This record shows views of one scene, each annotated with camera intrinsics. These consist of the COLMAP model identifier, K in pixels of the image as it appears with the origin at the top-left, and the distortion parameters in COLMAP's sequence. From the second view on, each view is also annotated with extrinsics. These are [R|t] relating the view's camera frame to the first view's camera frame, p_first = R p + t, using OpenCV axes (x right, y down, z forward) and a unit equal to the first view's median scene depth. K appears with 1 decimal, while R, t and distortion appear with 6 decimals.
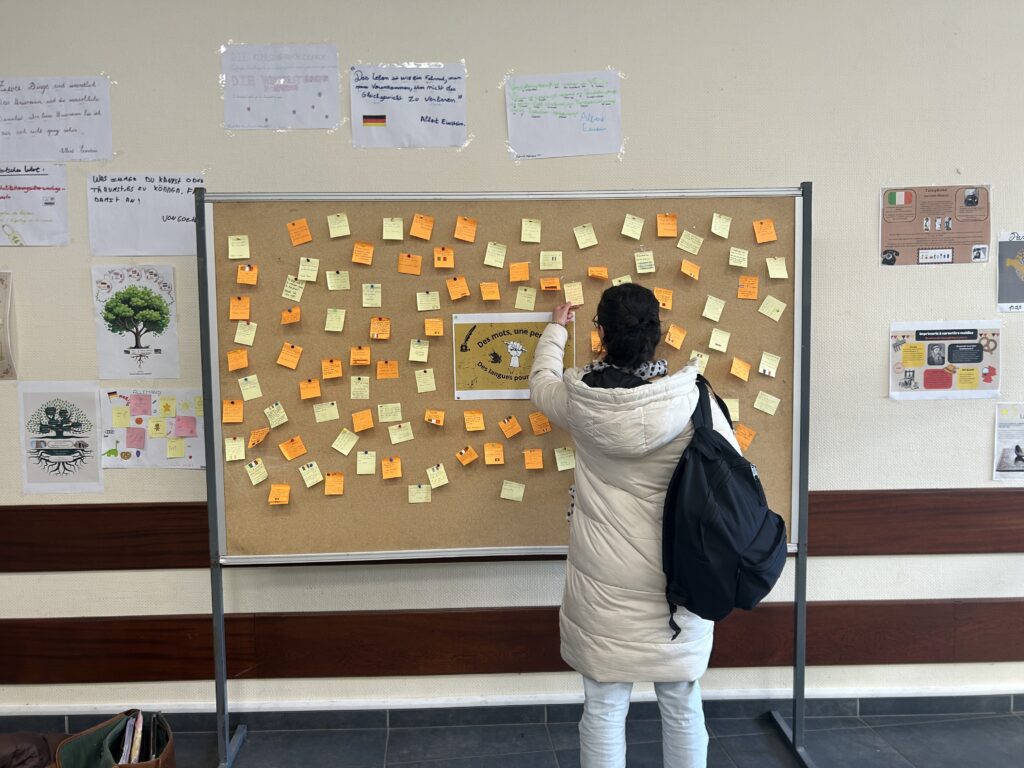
lens RADIAL K [[773.6, 0, 512.0], [0, 773.6, 384.0], [0, 0, 1]] dist [0.056531, -0.093351]
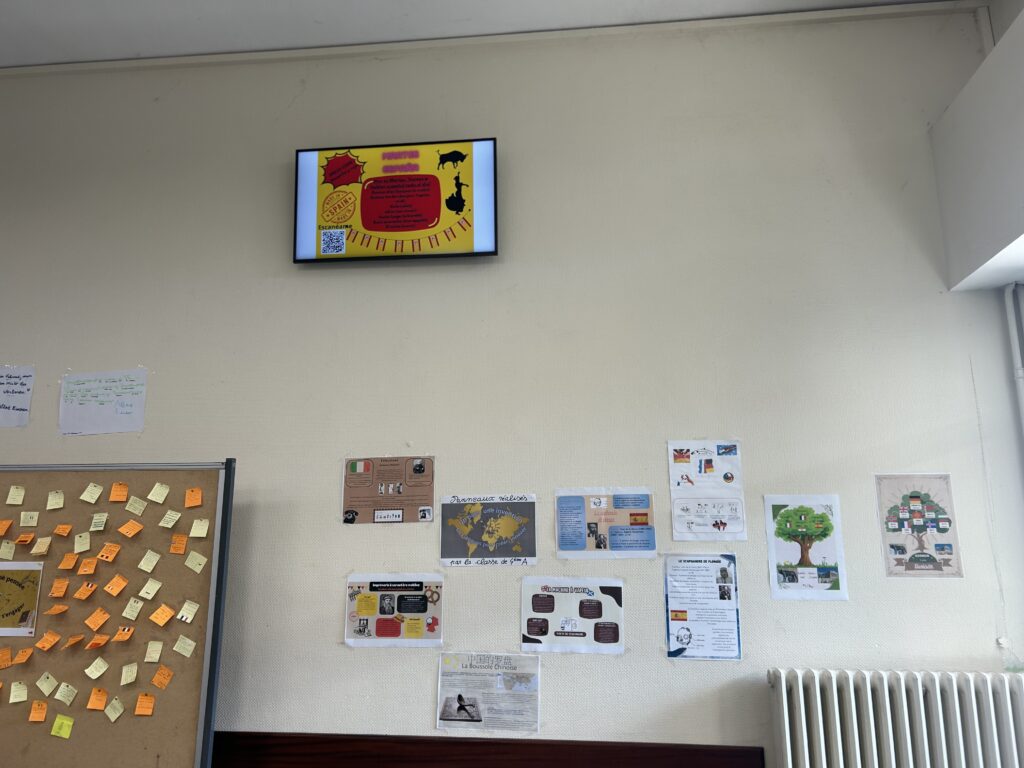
lens RADIAL K [[773.6, 0, 512.0], [0, 773.6, 384.0], [0, 0, 1]] dist [0.056531, -0.093351]
pose [[0.991765, -0.011748, -0.127529, 0.878277], [-0.025029, 0.958802, -0.282971, -0.030154], [0.125600, 0.283832, 0.950612, -0.133611]]
